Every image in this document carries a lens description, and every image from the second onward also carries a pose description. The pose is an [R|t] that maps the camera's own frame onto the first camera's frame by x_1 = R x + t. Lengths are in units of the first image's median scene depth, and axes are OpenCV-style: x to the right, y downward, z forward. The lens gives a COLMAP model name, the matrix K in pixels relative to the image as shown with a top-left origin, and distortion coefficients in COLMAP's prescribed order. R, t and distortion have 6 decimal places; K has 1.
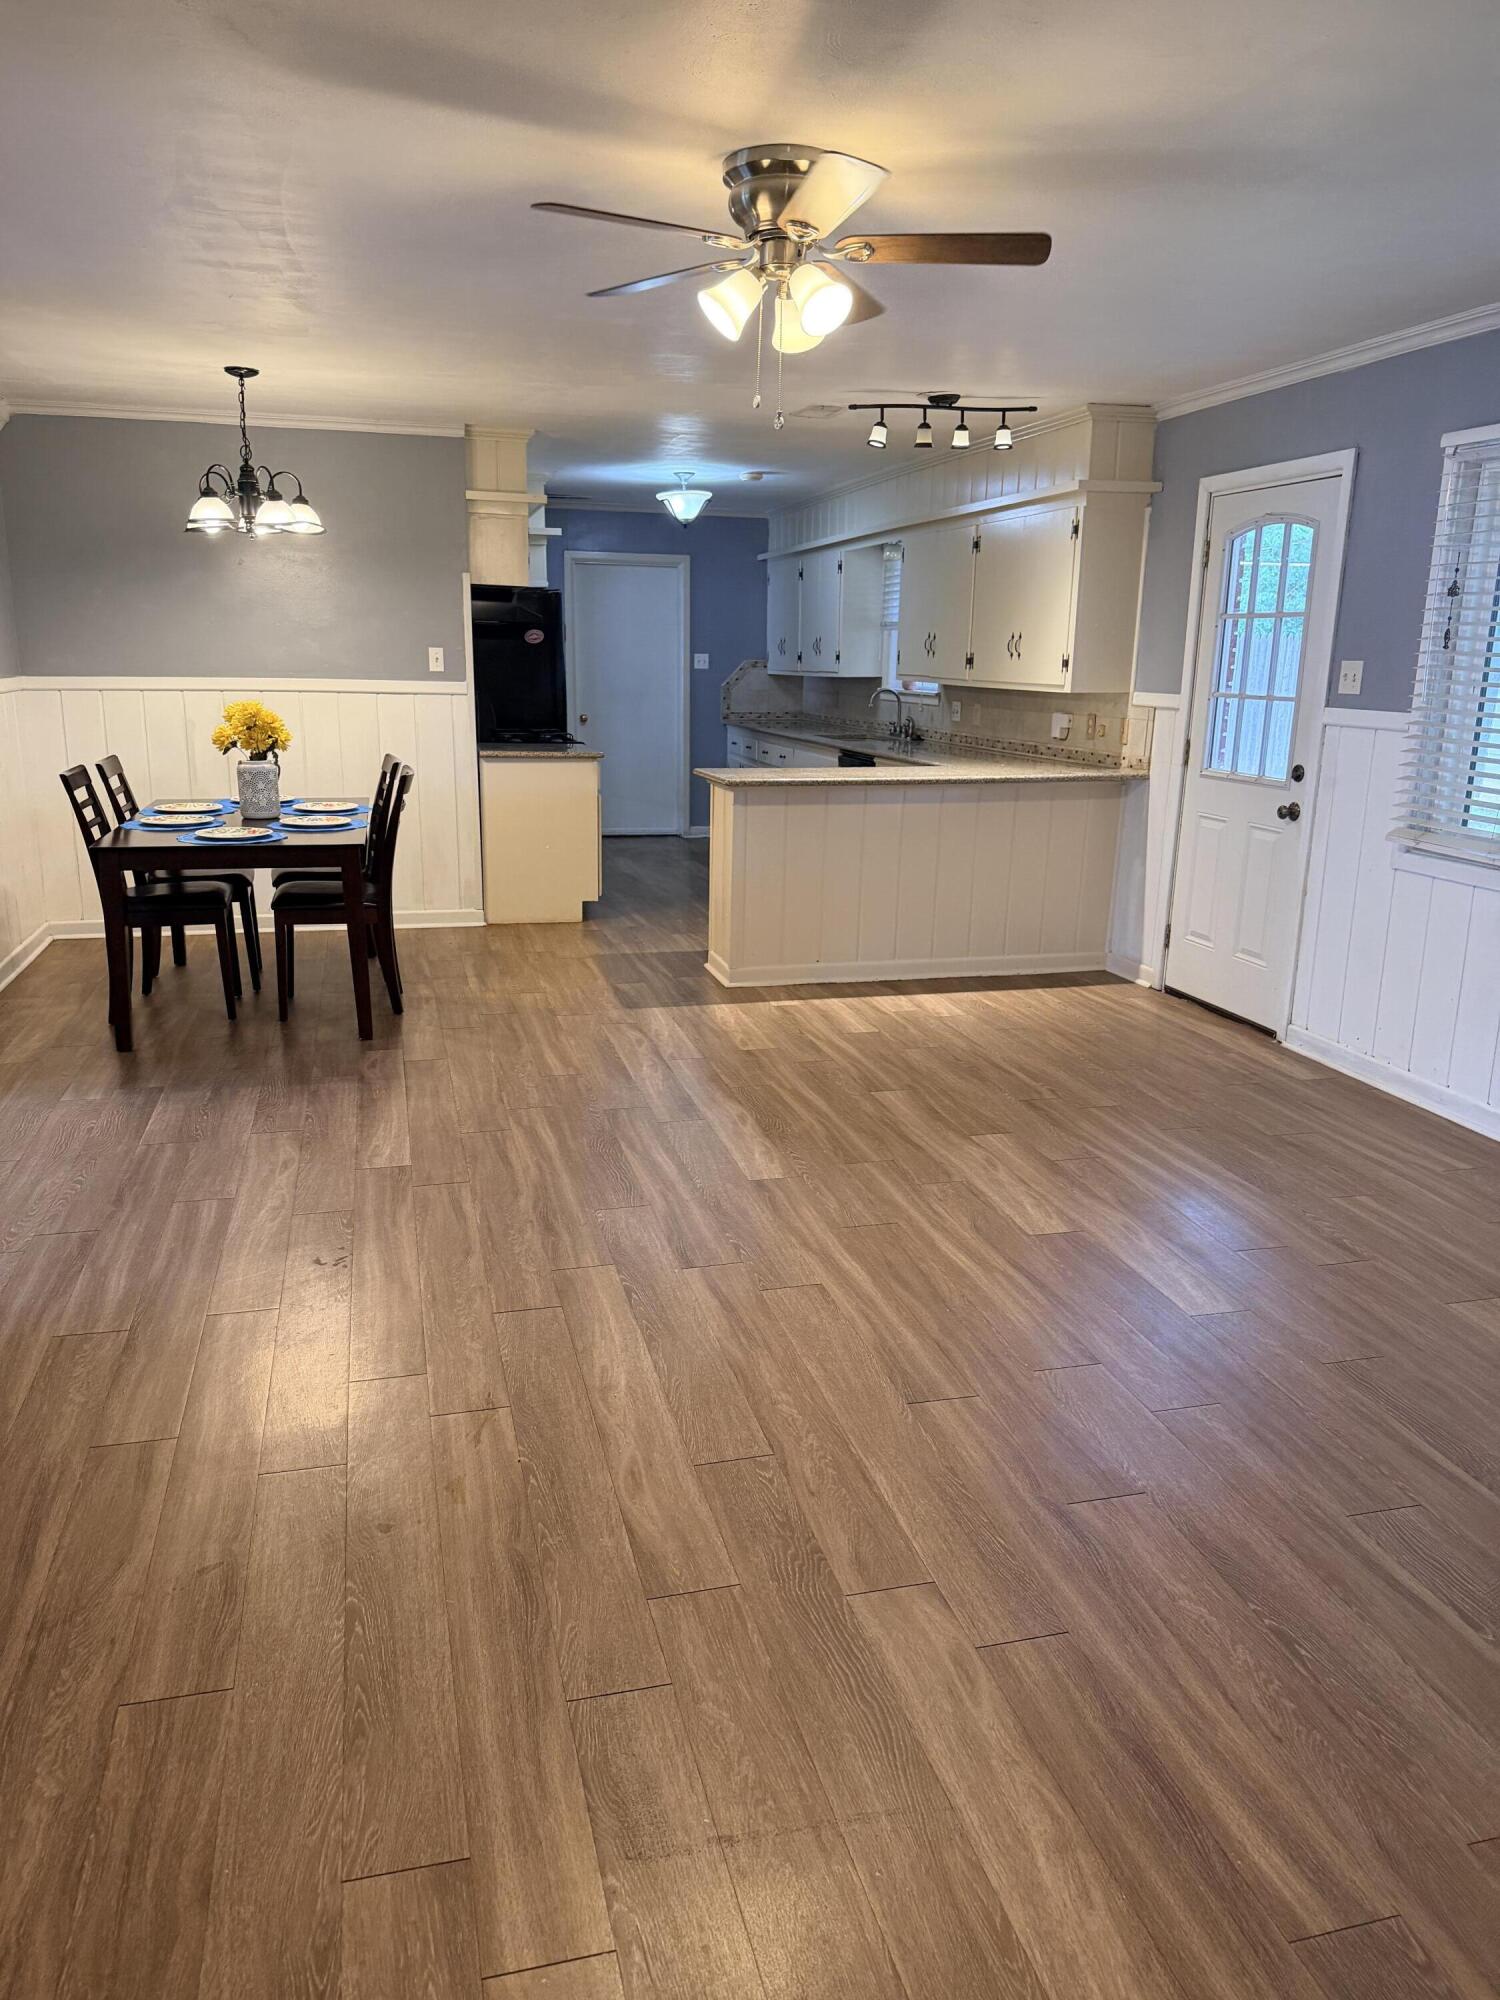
lens RADIAL K [[1400.9, 0, 744.4], [0, 1400.9, 1021.7], [0, 0, 1]] dist [0.051771, -0.048920]
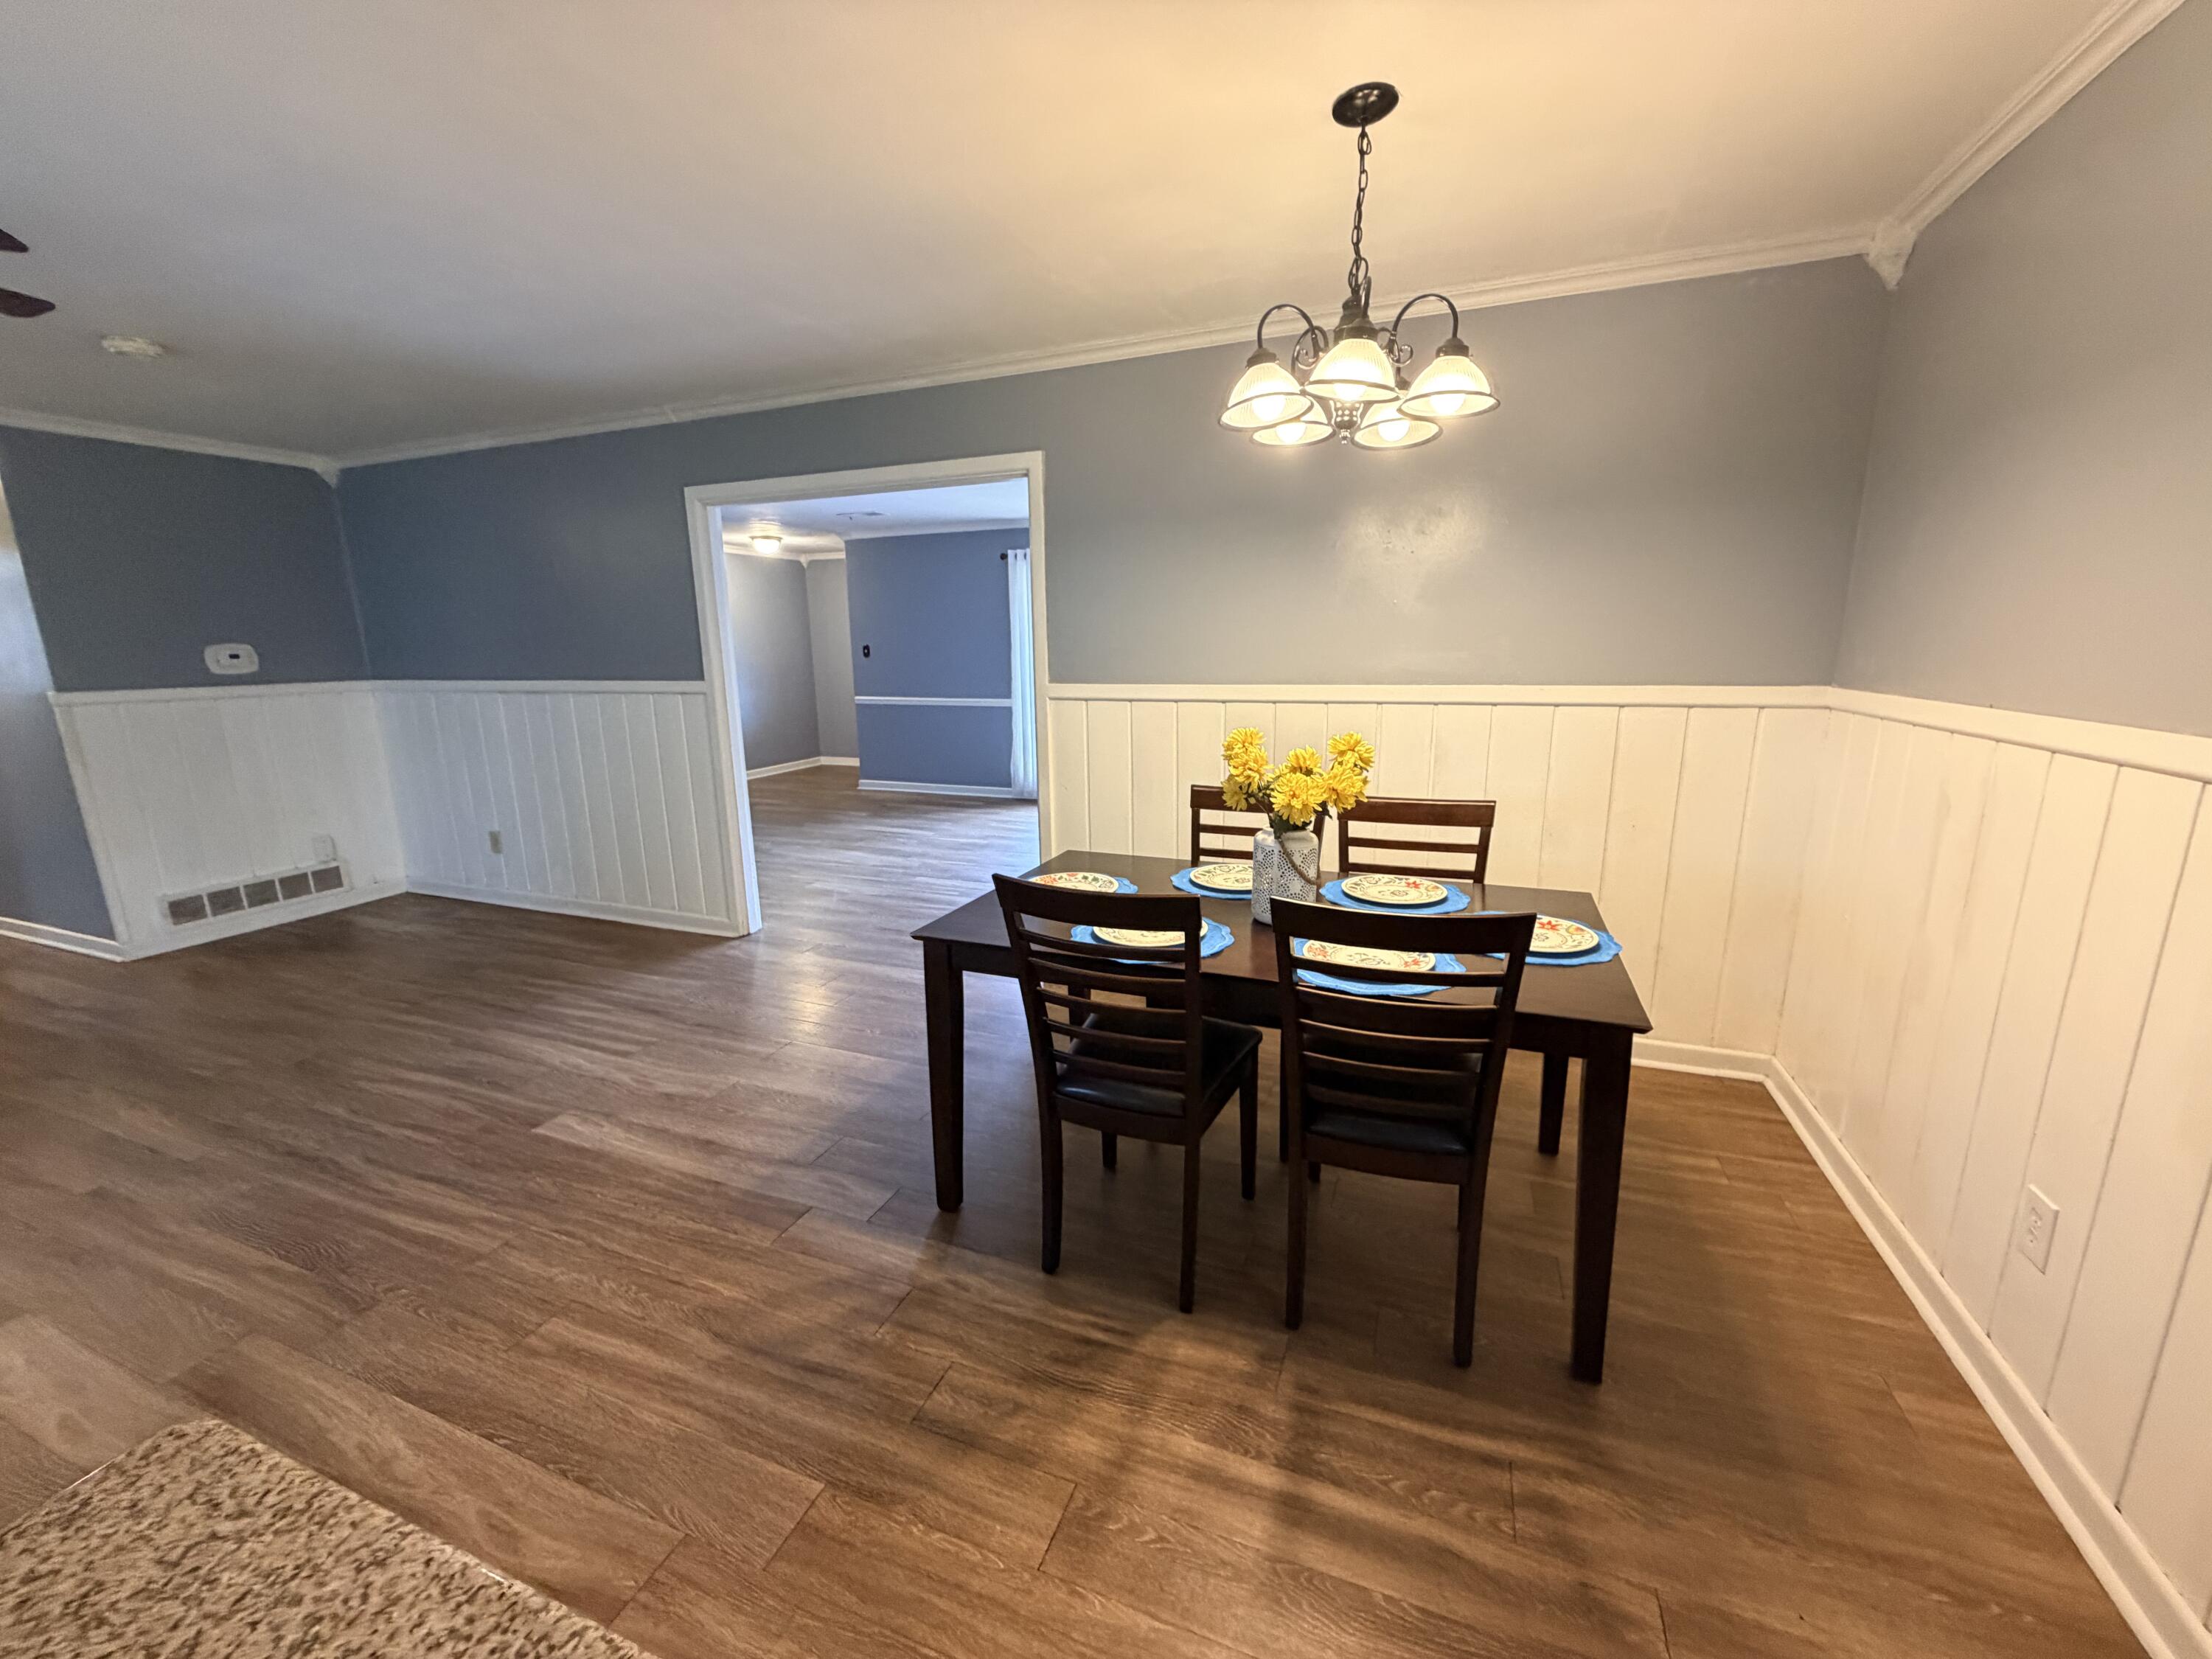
lens RADIAL K [[884.3, 0, 1104.7], [0, 884.3, 823.3], [0, 0, 1]] dist [0.002210, 0.000211]
pose [[-0.591977, 0.161061, -0.789698, -0.003473], [-0.197881, 0.920792, 0.336134, -0.316748], [0.781285, 0.355249, -0.513217, 1.204220]]
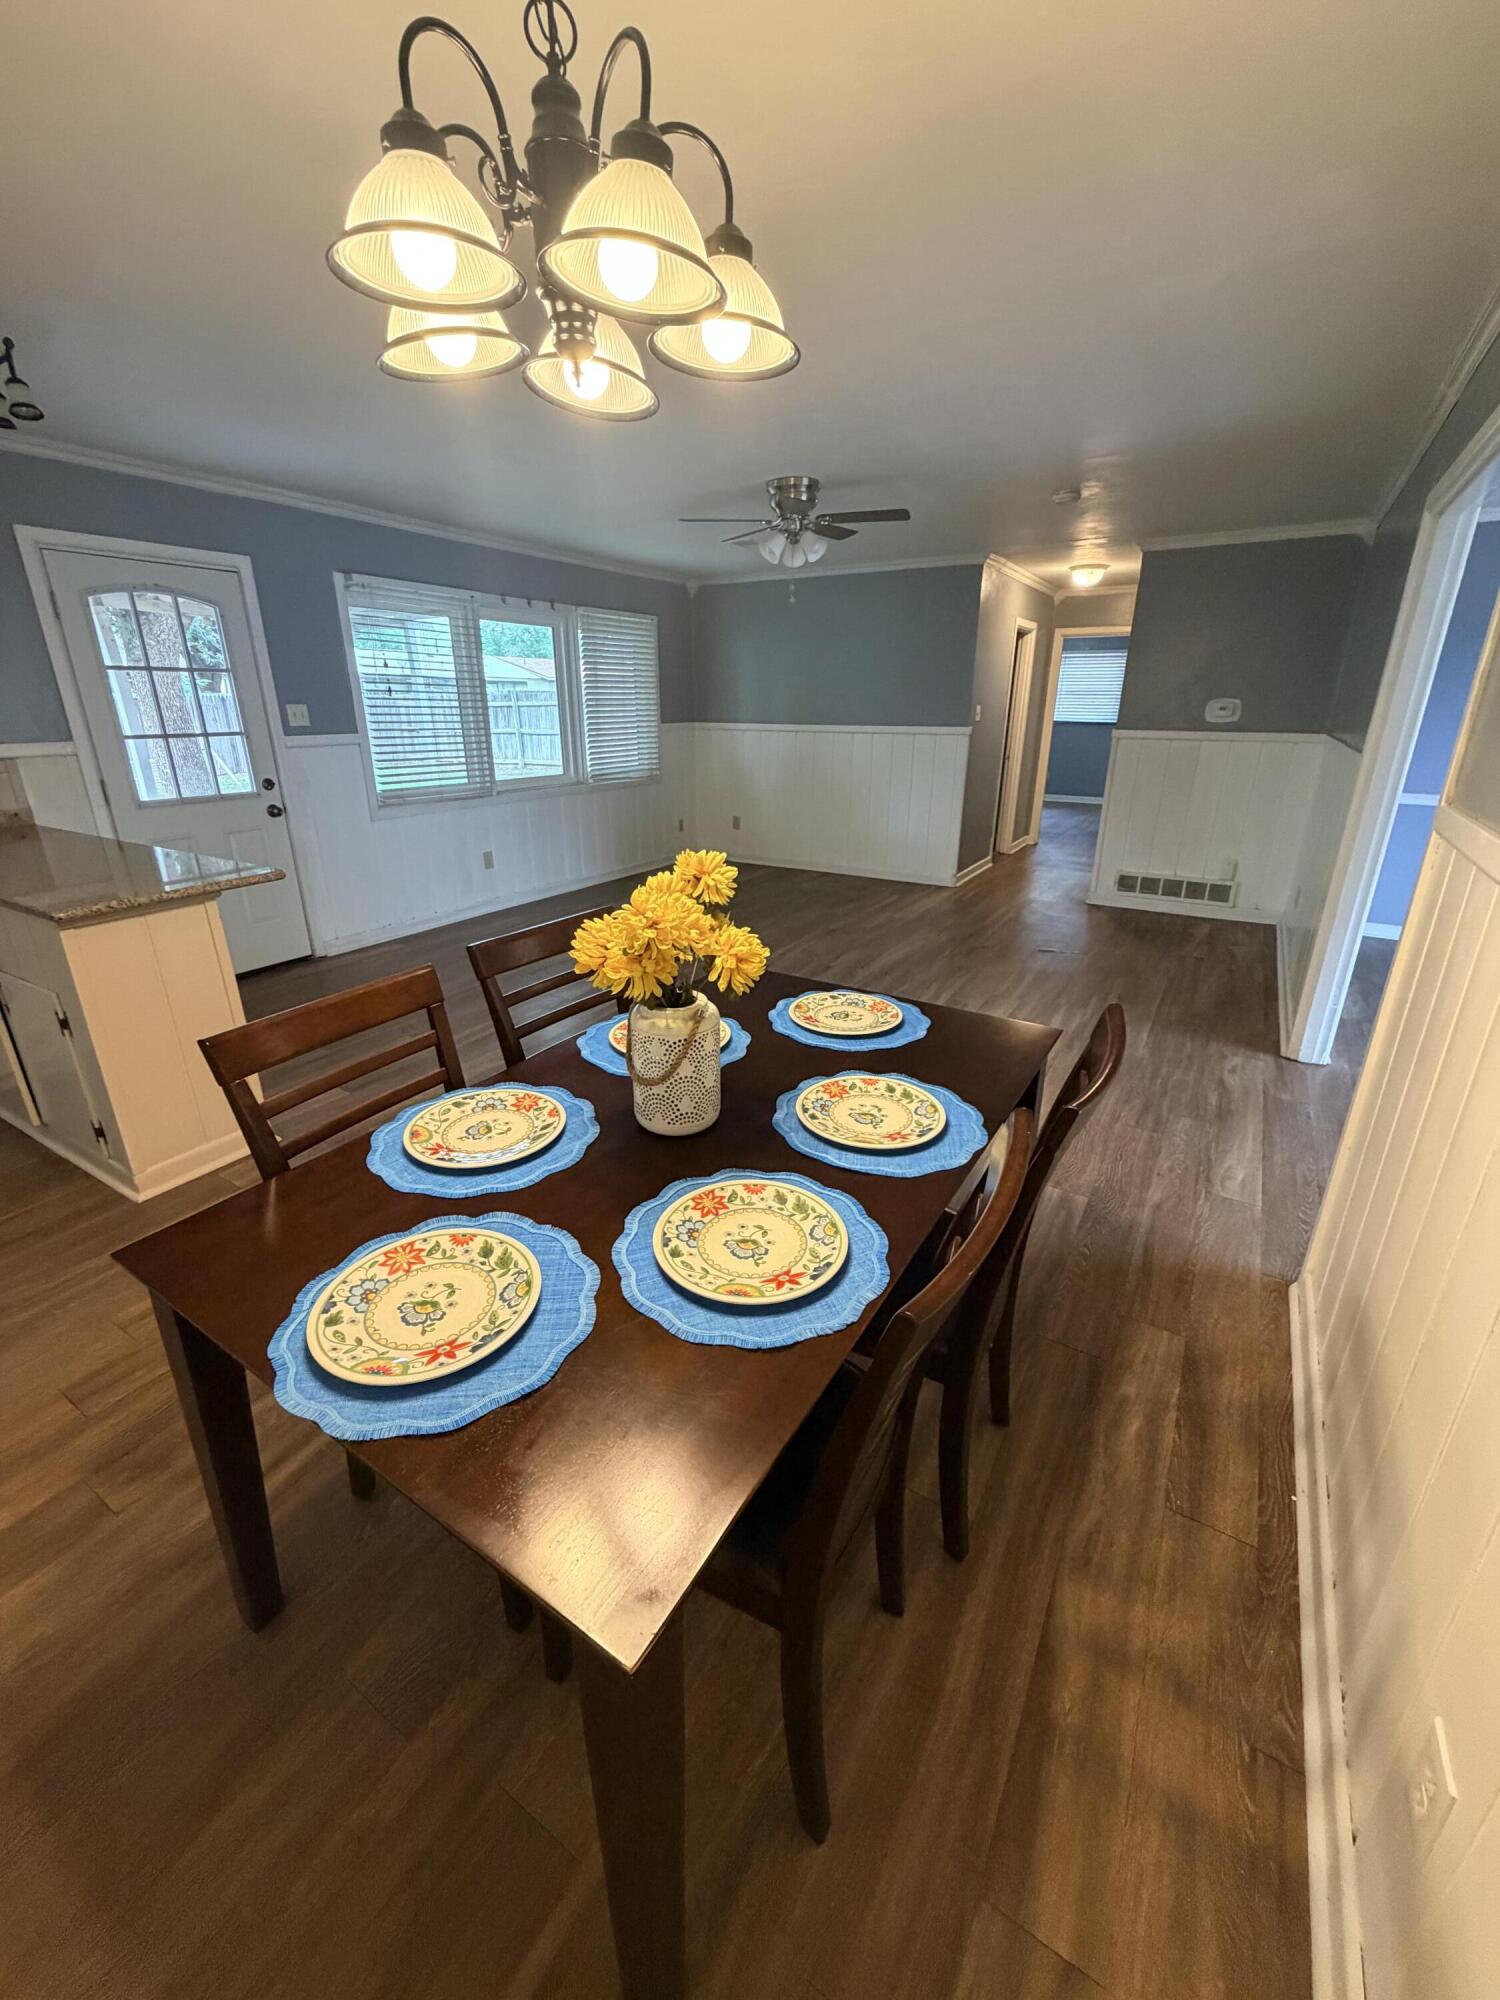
lens RADIAL K [[799.6, 0, 746.4], [0, 799.6, 990.2], [0, 0, 1]] dist [0.002210, 0.000211]
pose [[-0.695399, -0.261433, 0.669383, -0.553210], [0.170891, 0.844597, 0.507397, -0.326415], [-0.698009, 0.467235, -0.542655, 1.185589]]
